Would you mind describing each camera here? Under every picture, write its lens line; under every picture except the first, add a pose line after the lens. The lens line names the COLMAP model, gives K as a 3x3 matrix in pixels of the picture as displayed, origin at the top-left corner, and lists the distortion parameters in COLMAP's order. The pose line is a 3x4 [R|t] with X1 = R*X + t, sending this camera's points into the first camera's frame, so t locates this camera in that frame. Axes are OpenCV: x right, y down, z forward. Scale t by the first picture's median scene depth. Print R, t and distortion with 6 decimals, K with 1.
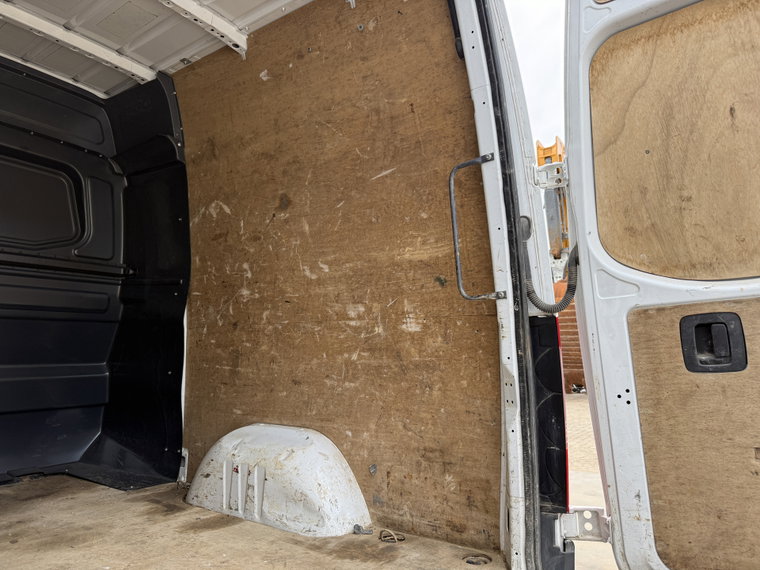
lens RADIAL K [[539.1, 0, 380.0], [0, 539.1, 285.0], [0, 0, 1]] dist [0.060640, -0.080100]
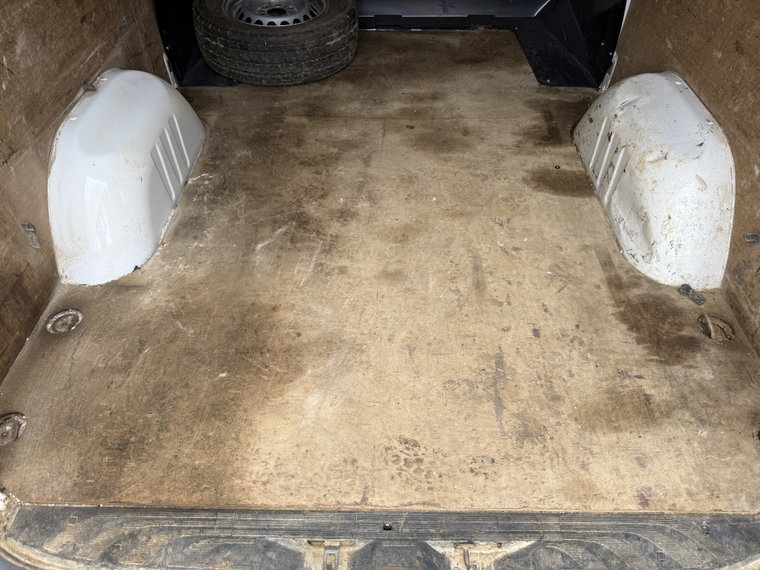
lens RADIAL K [[539.1, 0, 380.0], [0, 539.1, 285.0], [0, 0, 1]] dist [0.060640, -0.080100]
pose [[0.584757, 0.587818, -0.559043, 0.135327], [0.092732, 0.636193, 0.765937, -0.195513], [0.805891, -0.499728, 0.317509, 0.399585]]
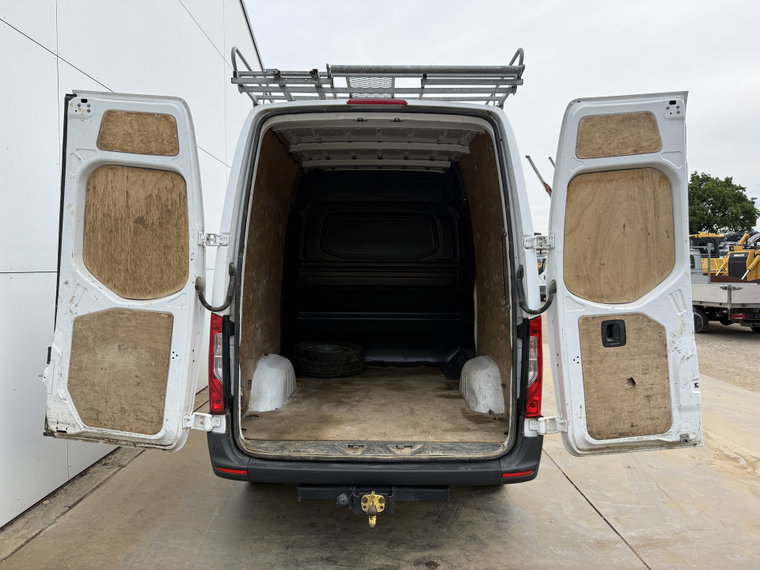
lens RADIAL K [[539.1, 0, 380.0], [0, 539.1, 285.0], [0, 0, 1]] dist [0.060640, -0.080100]
pose [[0.589532, 0.026455, -0.807312, 1.333974], [0.086858, 0.991592, 0.095922, -0.250526], [0.803062, -0.126671, 0.582277, -0.449258]]
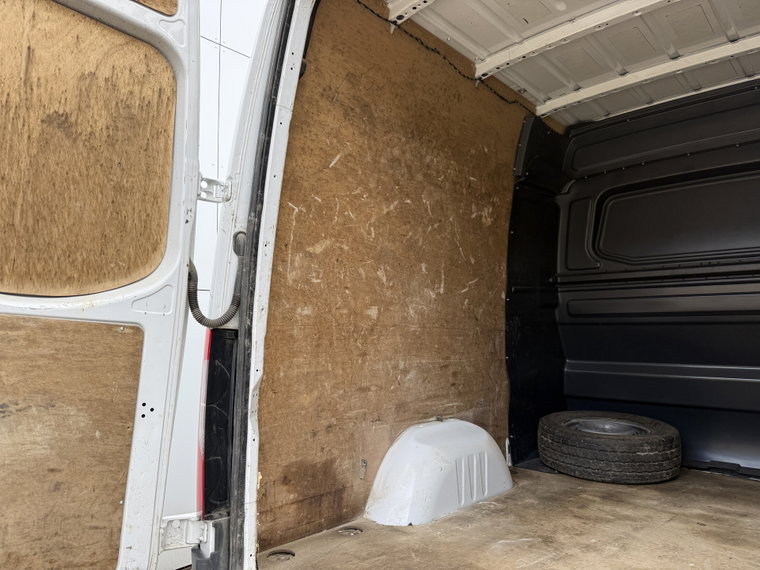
lens RADIAL K [[539.1, 0, 380.0], [0, 539.1, 285.0], [0, 0, 1]] dist [0.060640, -0.080100]
pose [[-0.104208, -0.093385, -0.990162, 0.579573], [0.111010, 0.988269, -0.104890, 0.013437], [0.988341, -0.120848, -0.092619, 0.475181]]
